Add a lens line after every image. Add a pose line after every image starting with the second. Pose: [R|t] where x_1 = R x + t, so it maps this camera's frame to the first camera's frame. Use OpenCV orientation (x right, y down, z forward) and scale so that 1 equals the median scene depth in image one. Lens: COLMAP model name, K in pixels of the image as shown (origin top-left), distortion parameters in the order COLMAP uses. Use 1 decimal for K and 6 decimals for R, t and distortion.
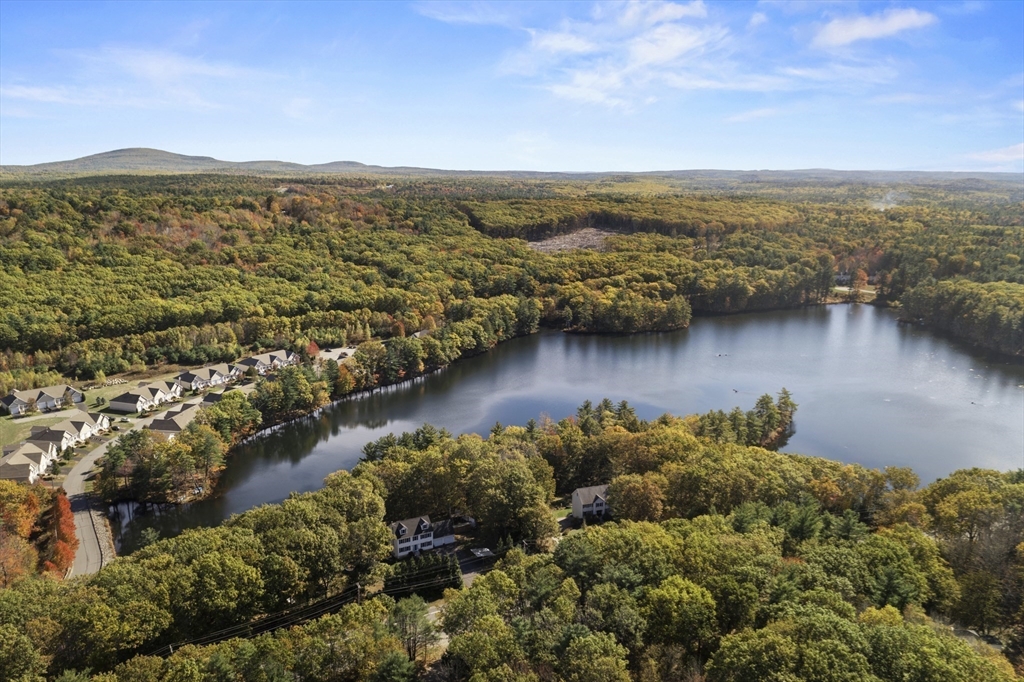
lens RADIAL K [[802.7, 0, 512.0], [0, 802.7, 341.0], [0, 0, 1]] dist [-0.019938, -0.005532]
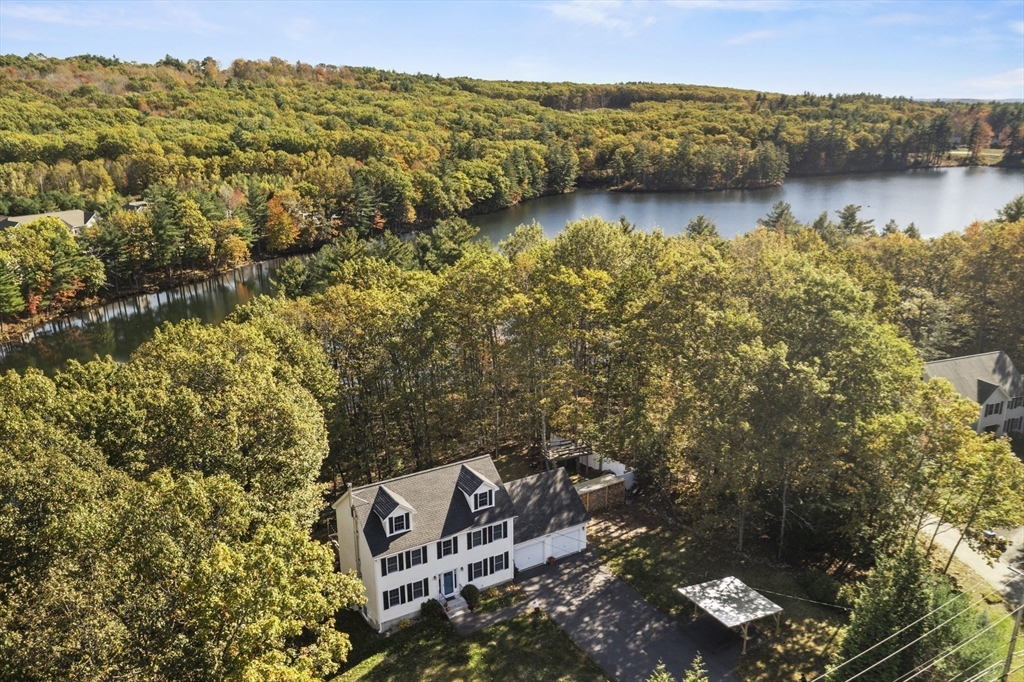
lens RADIAL K [[802.7, 0, 512.0], [0, 802.7, 341.0], [0, 0, 1]] dist [-0.019938, -0.005532]
pose [[0.999497, -0.020810, 0.023931, -0.050929], [0.018954, 0.996978, 0.075332, 0.079475], [-0.025426, -0.074841, 0.996871, 0.366648]]
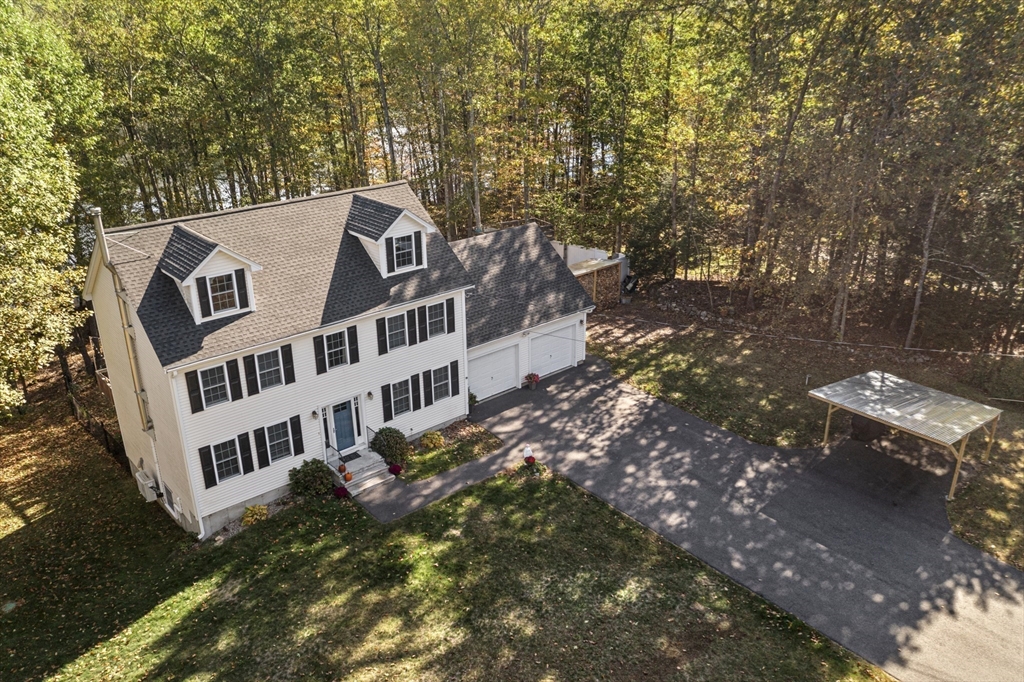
lens RADIAL K [[802.7, 0, 512.0], [0, 802.7, 341.0], [0, 0, 1]] dist [-0.019938, -0.005532]
pose [[0.979291, -0.089990, 0.181359, -0.056488], [0.056252, 0.981456, 0.183248, 0.108991], [-0.194486, -0.169252, 0.966193, 0.427380]]
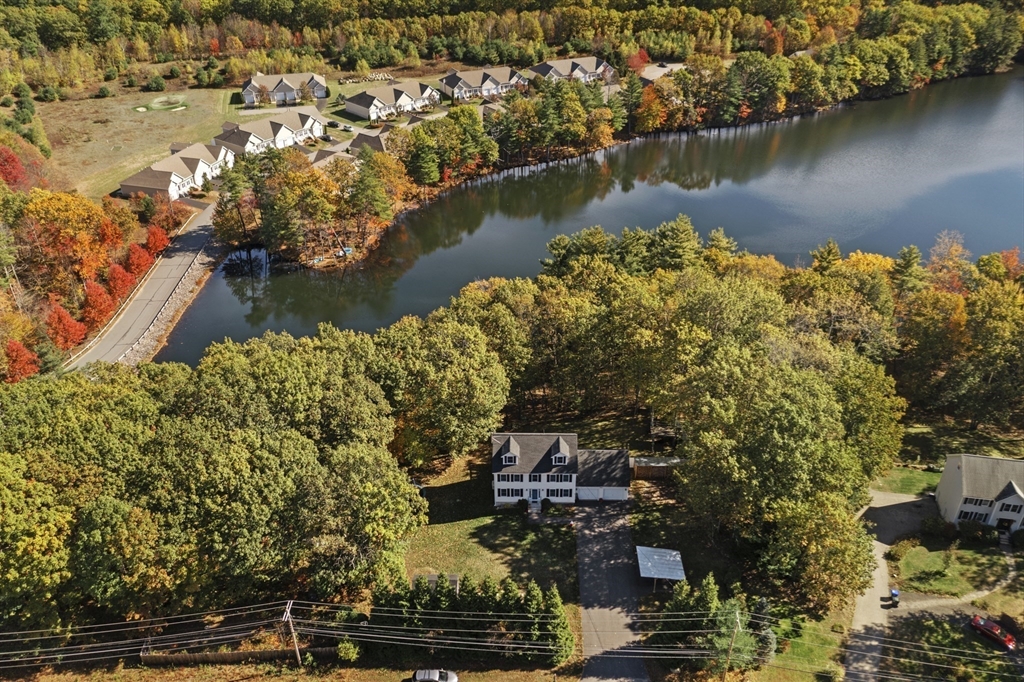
lens RADIAL K [[795.1, 0, 512.0], [0, 795.1, 341.0], [0, 0, 1]] dist [-0.009281, -0.001729]
pose [[0.863893, 0.252032, -0.436083, 0.023923], [-0.094442, 0.931501, 0.351263, 0.005270], [0.494741, -0.262269, 0.828520, 0.305984]]
